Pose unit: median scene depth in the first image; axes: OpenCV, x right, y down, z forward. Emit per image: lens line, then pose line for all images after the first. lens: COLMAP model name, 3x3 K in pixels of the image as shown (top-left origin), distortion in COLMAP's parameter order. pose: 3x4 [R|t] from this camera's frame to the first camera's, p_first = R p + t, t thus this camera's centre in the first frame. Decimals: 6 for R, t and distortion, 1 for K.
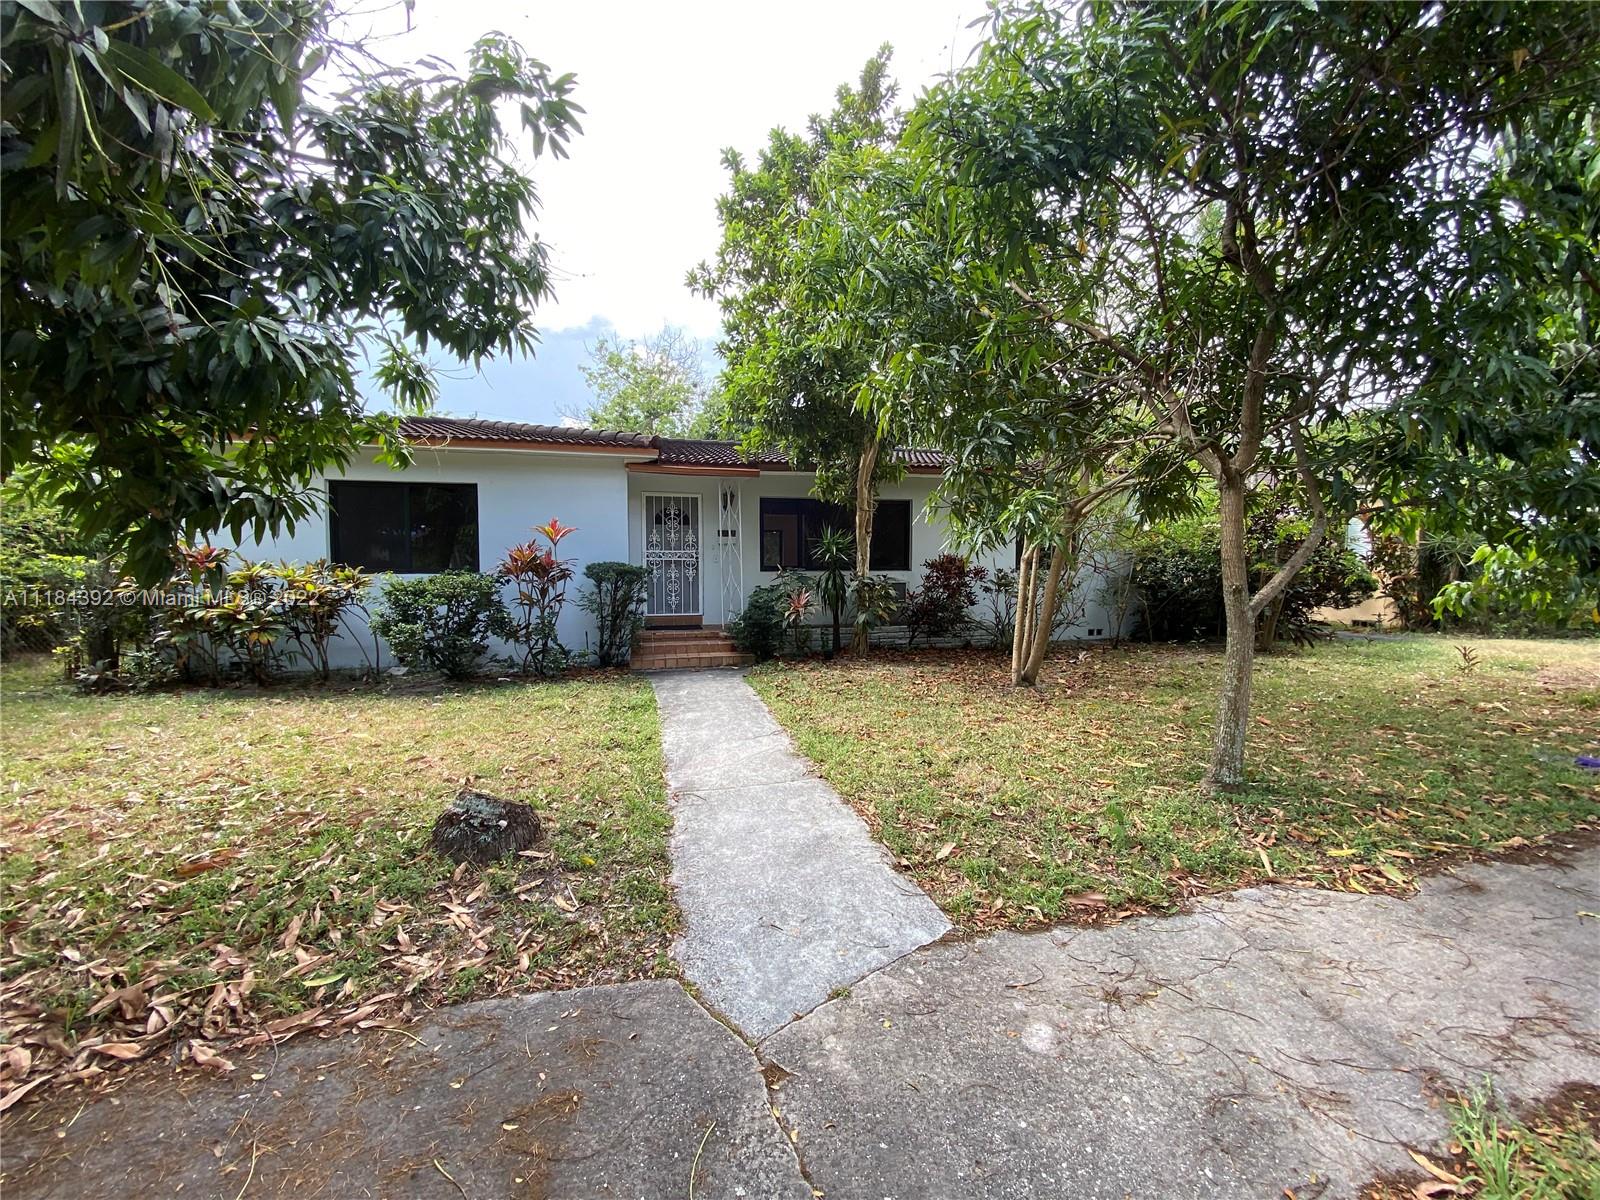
lens RADIAL K [[658.4, 0, 800.0], [0, 658.4, 600.0], [0, 0, 1]] dist [0.033982, -0.017205]
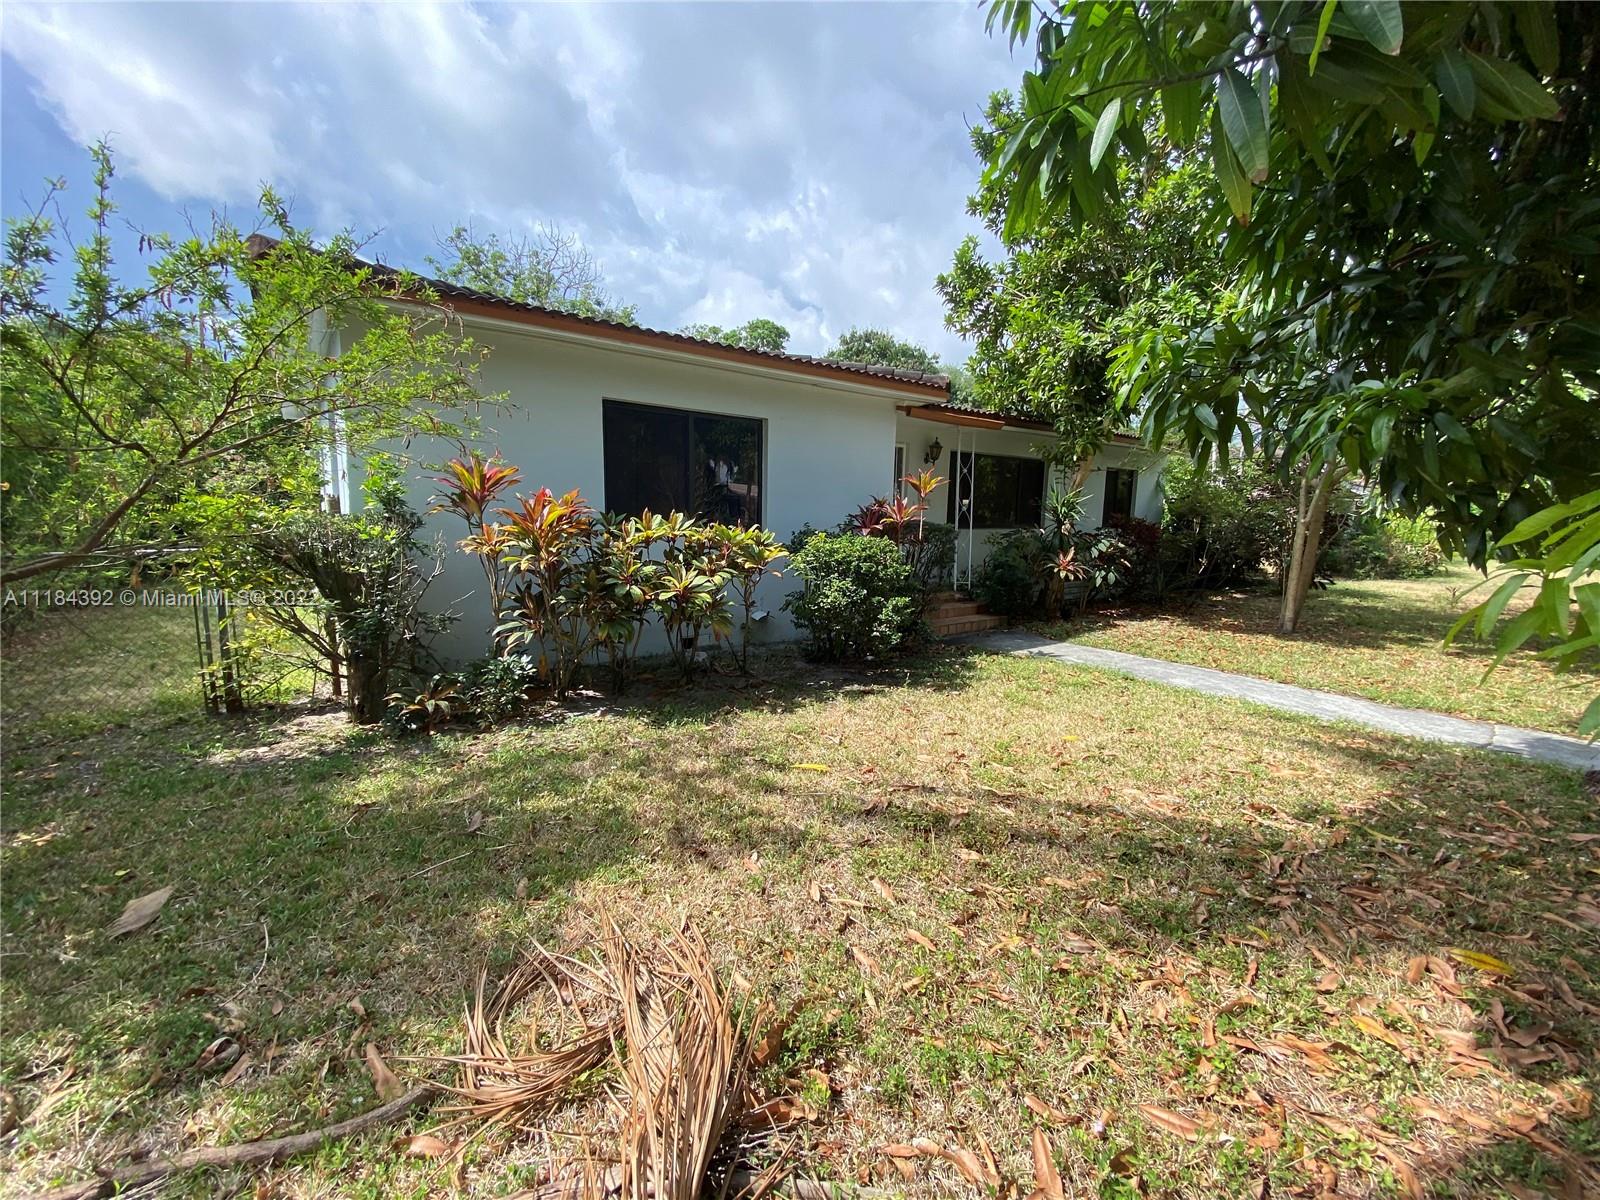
lens RADIAL K [[658.4, 0, 800.0], [0, 658.4, 600.0], [0, 0, 1]] dist [0.033982, -0.017205]
pose [[0.919983, -0.032481, 0.390611, -0.771501], [0.003180, 0.997146, 0.075429, -0.016142], [-0.391946, -0.068152, 0.917460, 0.235151]]
